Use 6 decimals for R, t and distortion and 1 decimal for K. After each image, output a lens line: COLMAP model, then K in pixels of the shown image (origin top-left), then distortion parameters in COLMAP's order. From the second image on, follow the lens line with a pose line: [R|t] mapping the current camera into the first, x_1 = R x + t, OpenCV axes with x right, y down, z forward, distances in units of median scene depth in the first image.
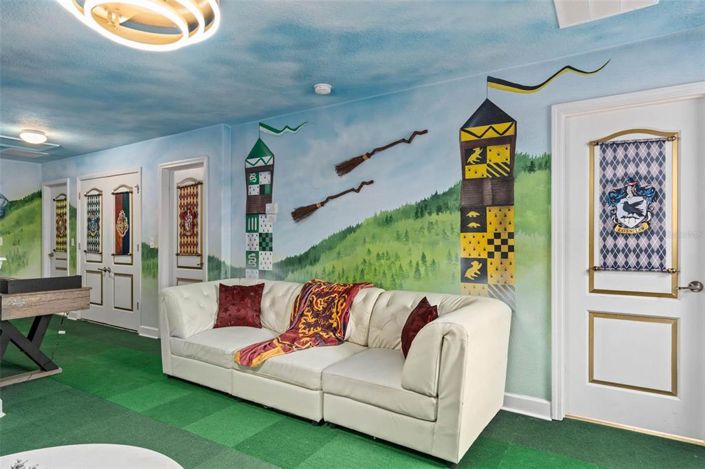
lens RADIAL K [[411.7, 0, 352.5], [0, 411.7, 234.5], [0, 0, 1]] dist [0.000313, -0.000015]
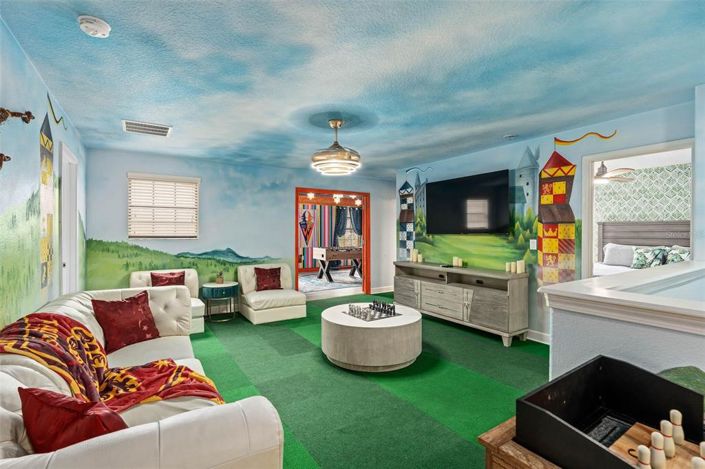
lens RADIAL K [[328.5, 0, 352.5], [0, 328.5, 234.5], [0, 0, 1]] dist [-0.002931, -0.000141]
pose [[-0.913570, -0.007054, 0.406621, -0.710162], [-0.006485, 0.999975, 0.002777, -0.019970], [-0.406630, -0.000100, -0.913593, 1.389151]]
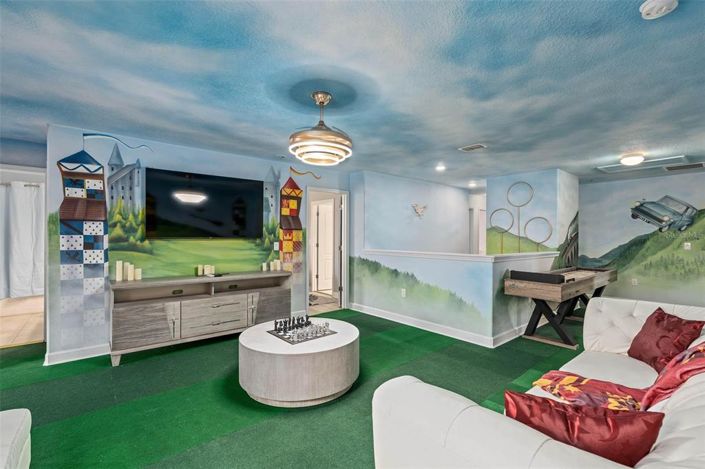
lens RADIAL K [[317.2, 0, 352.5], [0, 317.2, 234.5], [0, 0, 1]] dist [-0.001939, -0.000007]
pose [[-0.295805, -0.010133, -0.955195, 0.528122], [0.005333, 0.999911, -0.012259, -0.017772], [0.955233, -0.008721, -0.295725, 0.746054]]
